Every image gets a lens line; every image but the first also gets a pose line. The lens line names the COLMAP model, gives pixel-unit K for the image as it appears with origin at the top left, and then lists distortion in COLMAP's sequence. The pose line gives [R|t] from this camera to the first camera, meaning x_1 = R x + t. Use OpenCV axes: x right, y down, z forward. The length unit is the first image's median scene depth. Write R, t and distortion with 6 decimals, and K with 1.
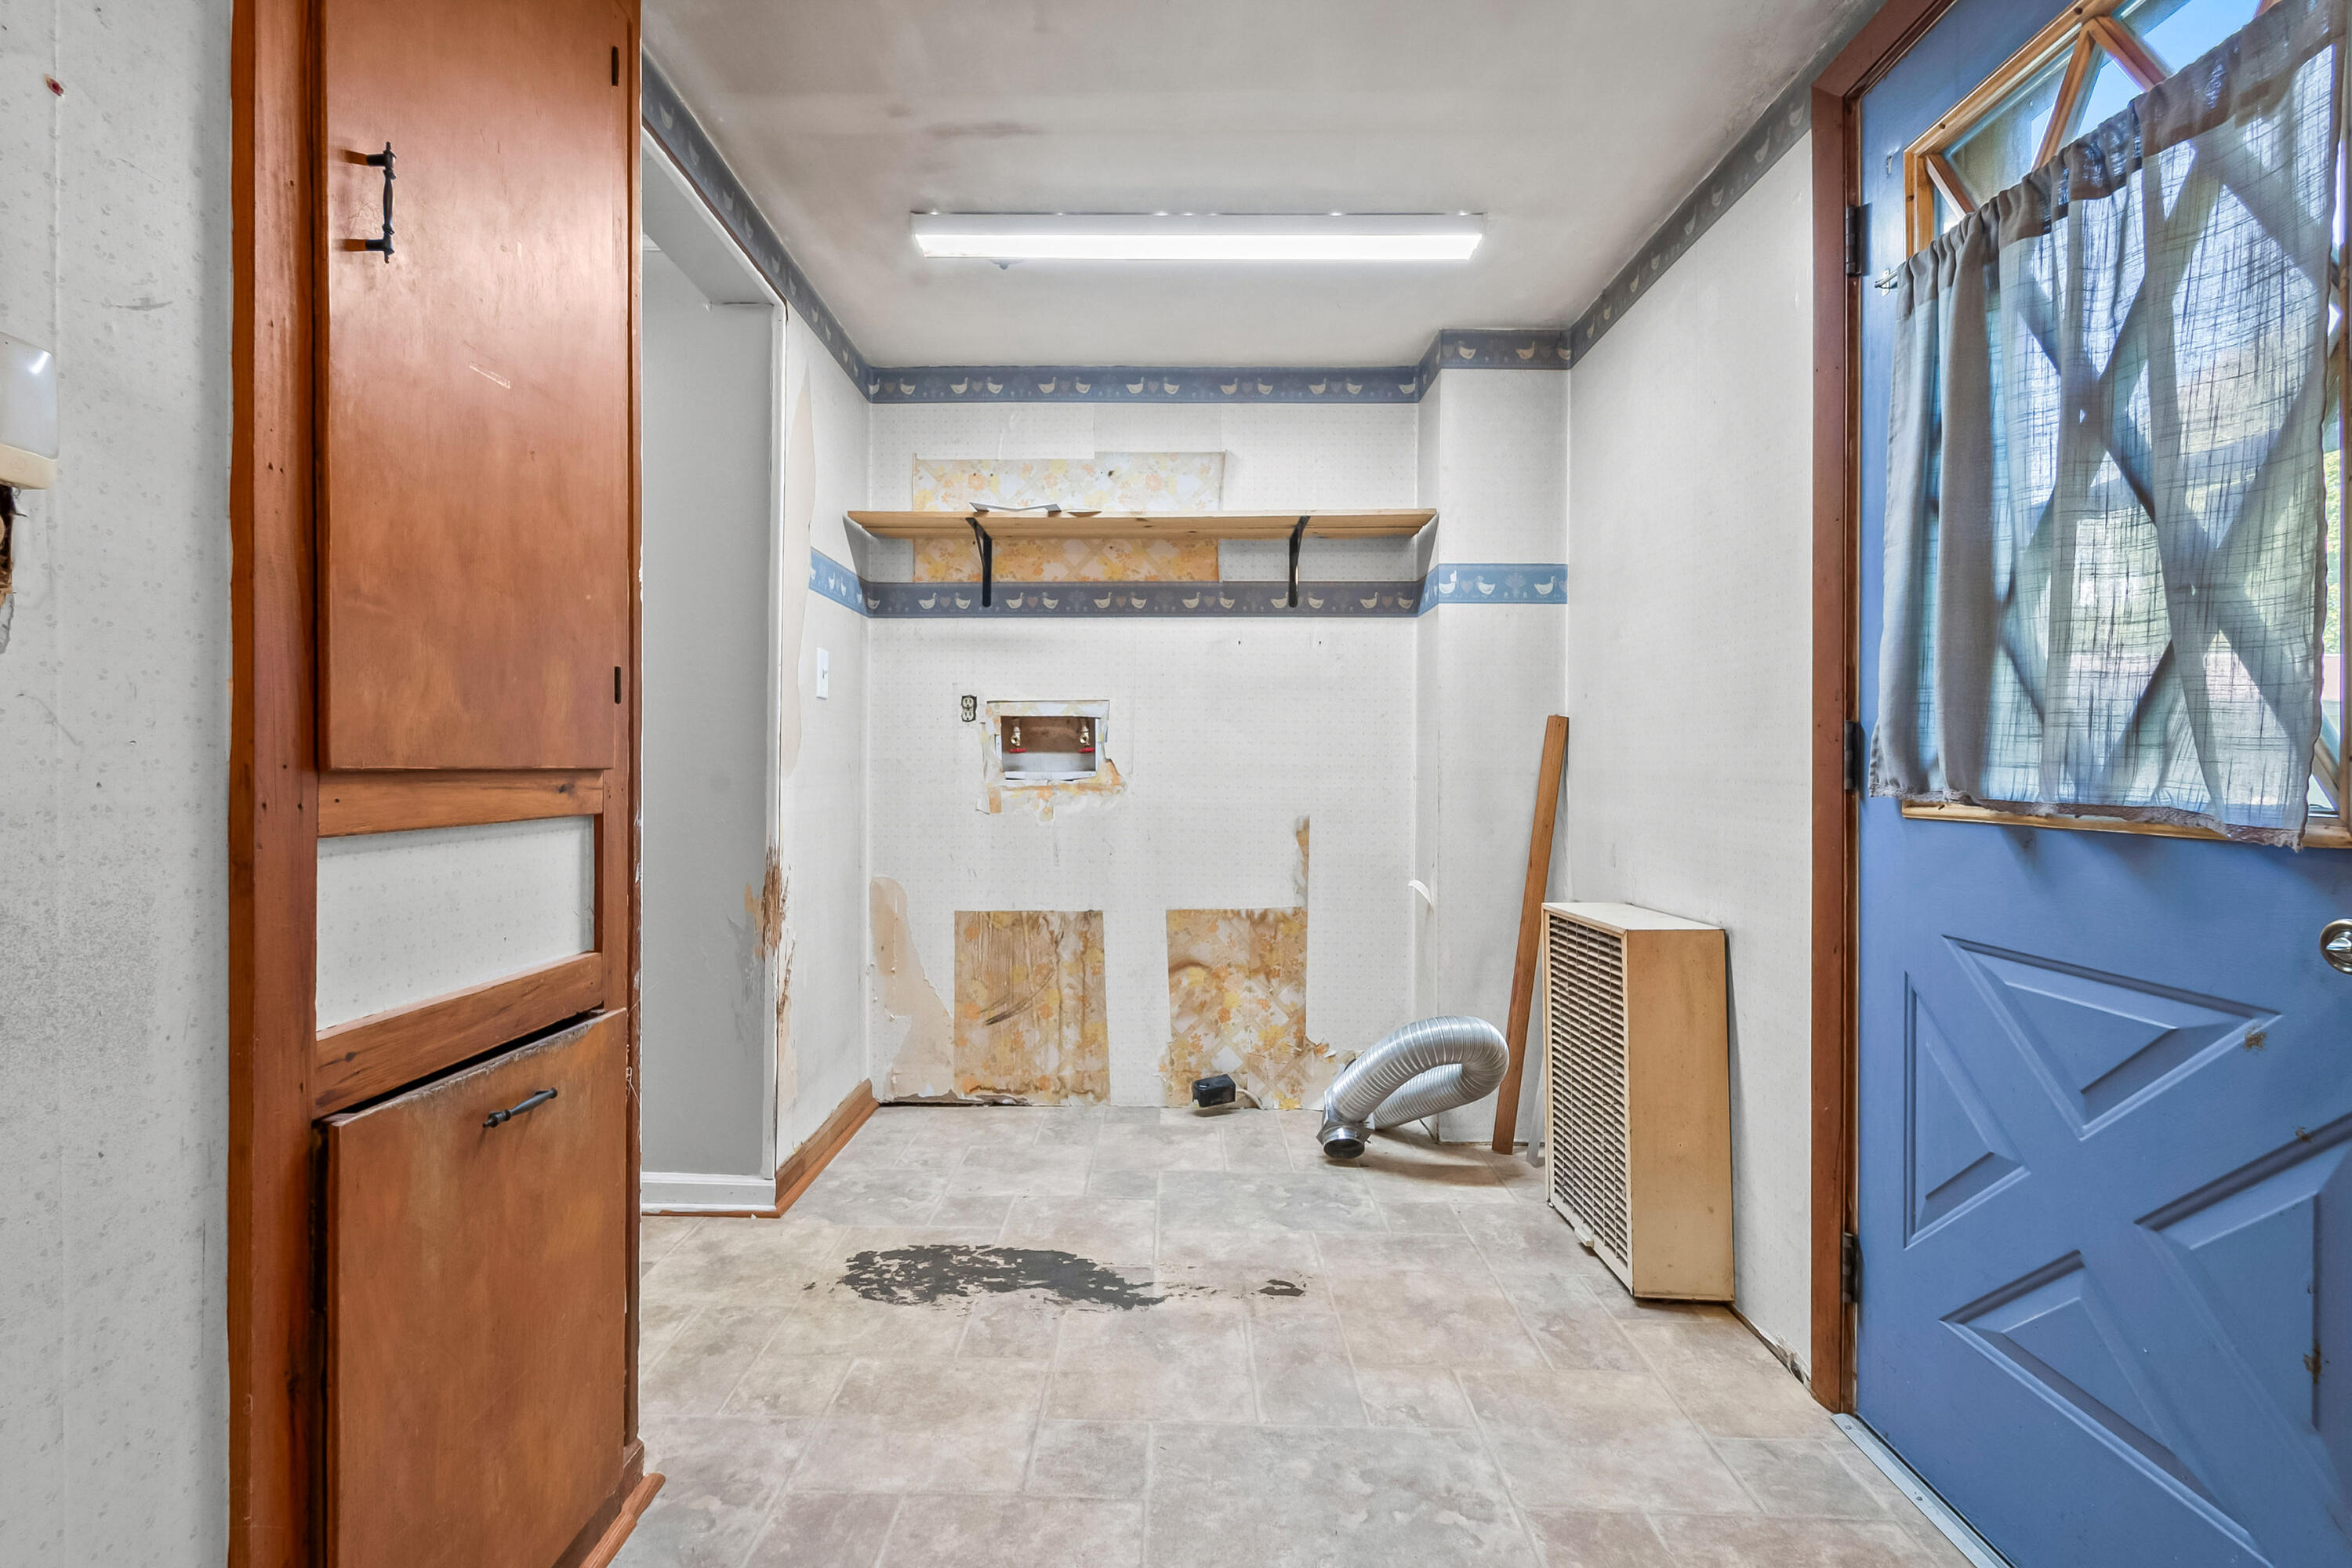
lens RADIAL K [[1065.7, 0, 1142.8], [0, 1065.7, 778.5], [0, 0, 1]] dist [0.016942, -0.008891]
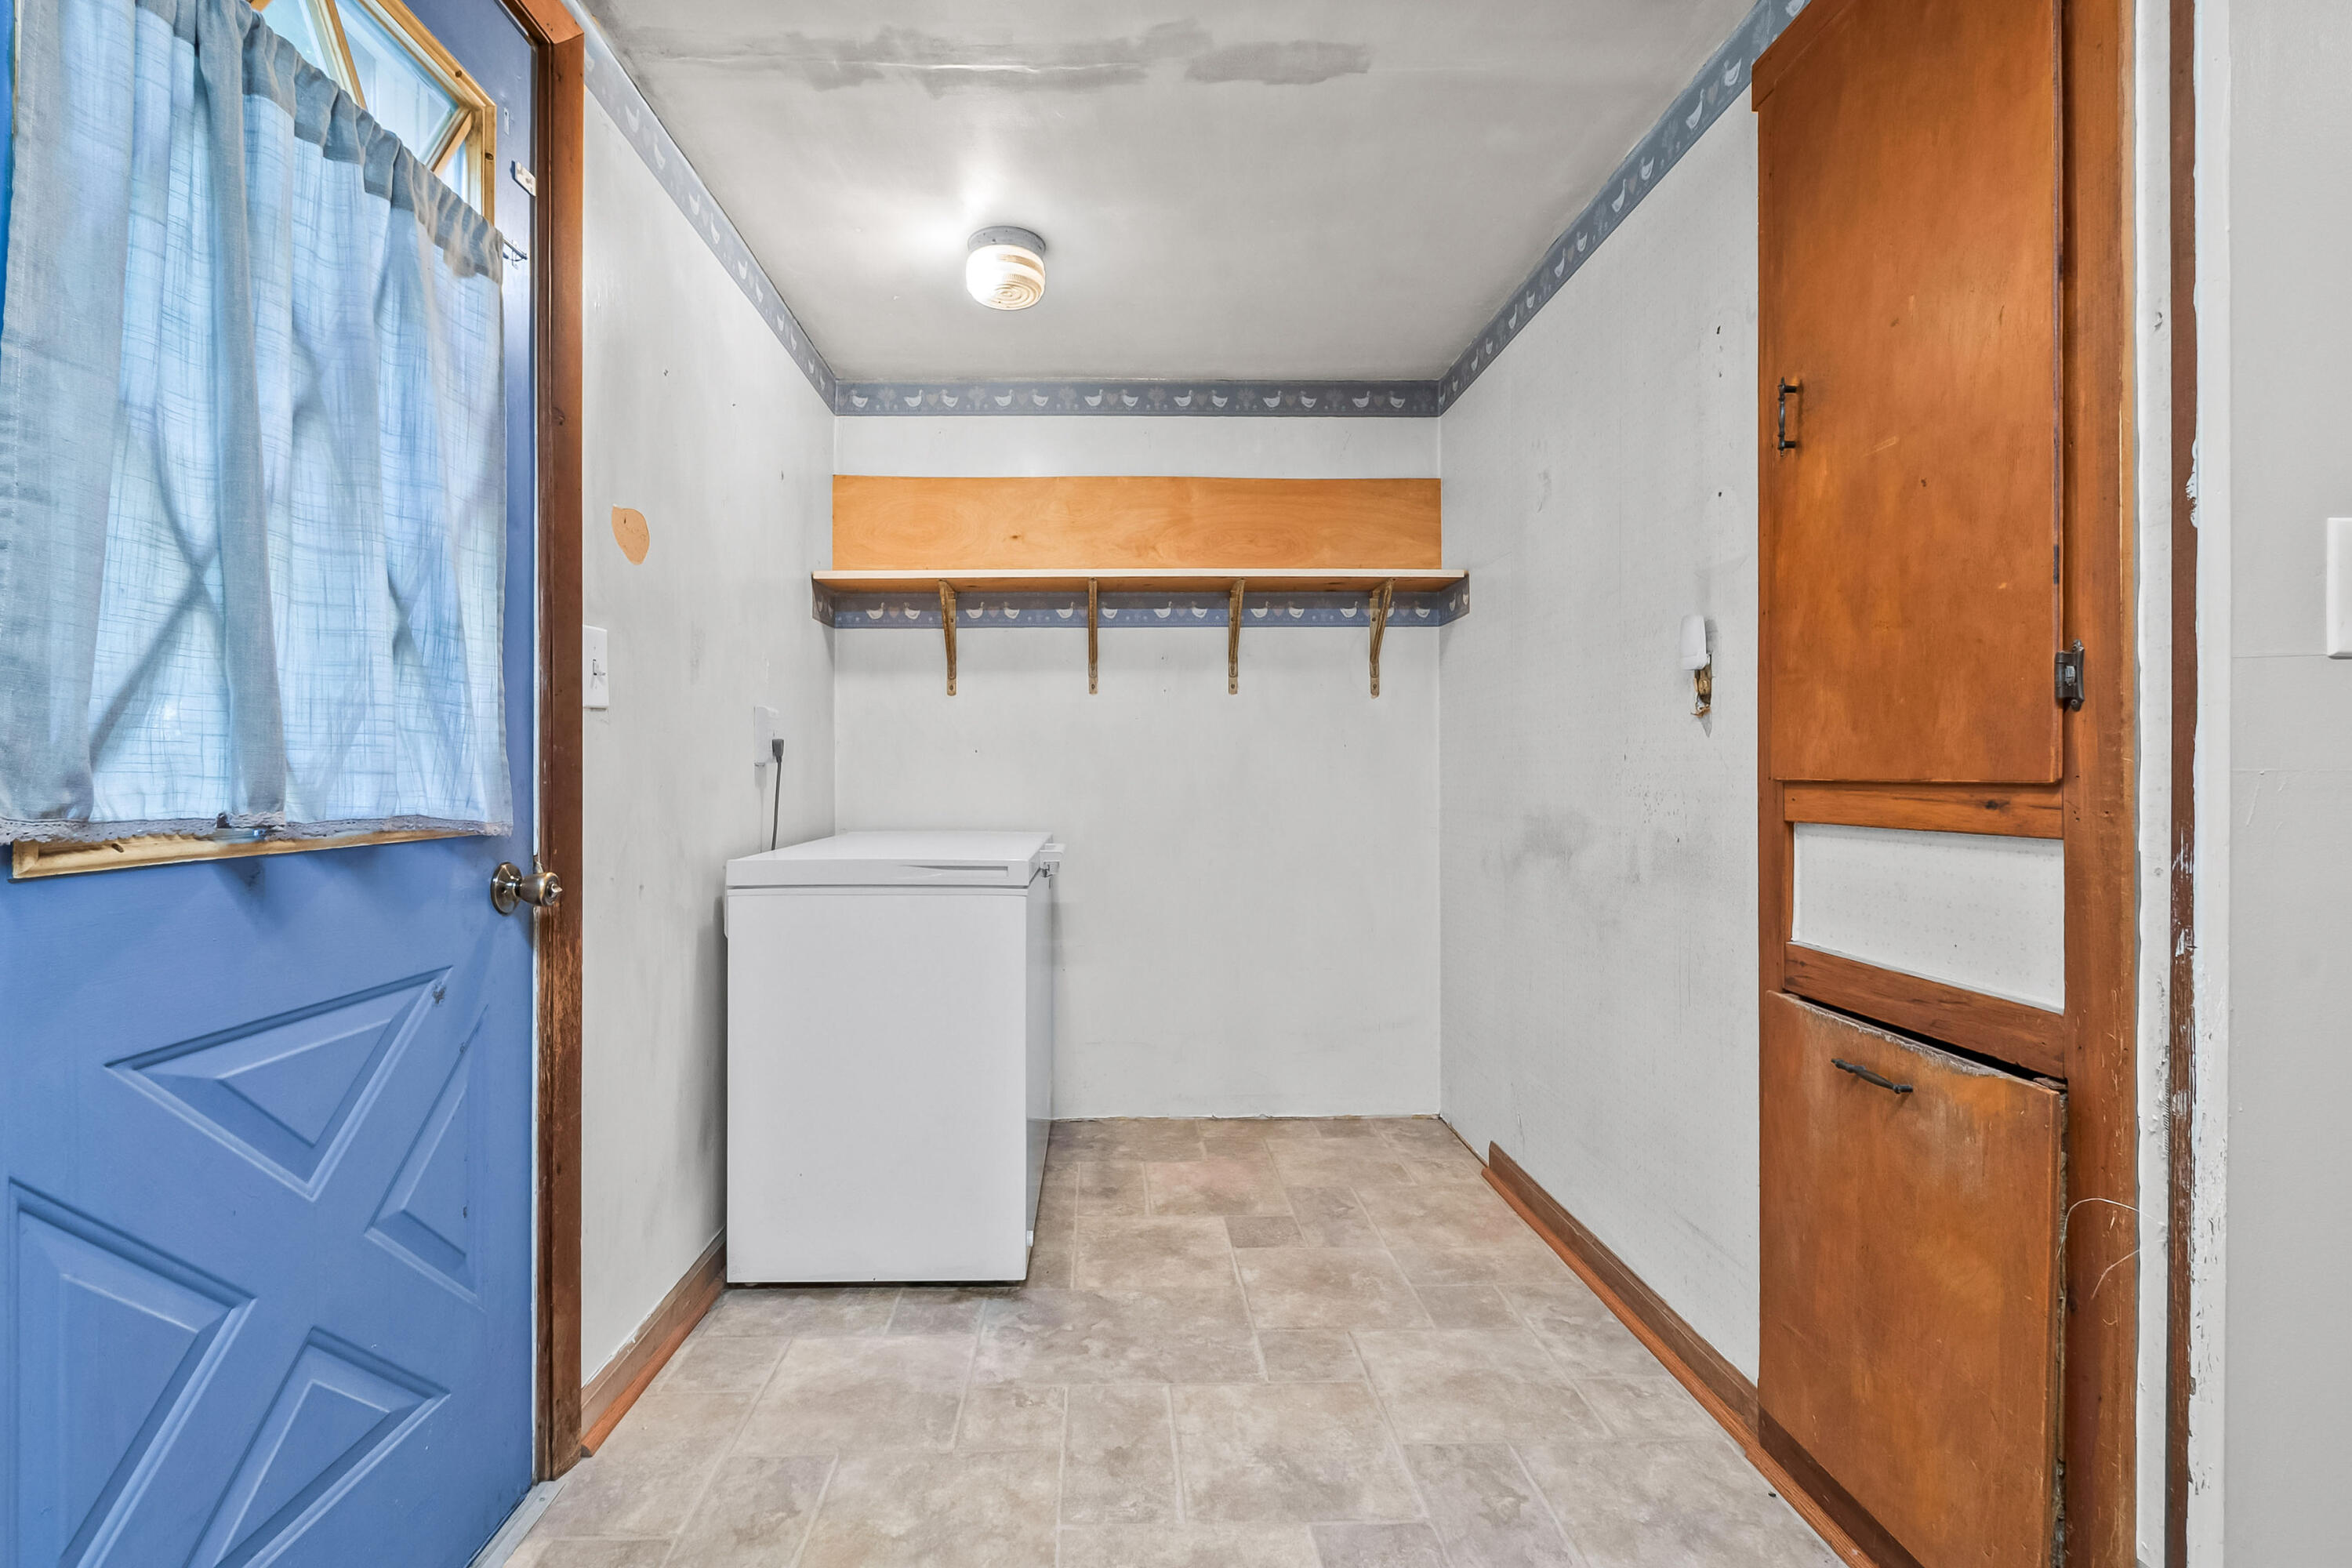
lens RADIAL K [[1065.7, 0, 1142.8], [0, 1065.7, 778.5], [0, 0, 1]] dist [0.016942, -0.008891]
pose [[-0.997594, -0.000956, -0.069317, 0.272855], [-0.002090, 0.999865, 0.016290, -0.028626], [0.069292, 0.016396, -0.997462, 2.061221]]
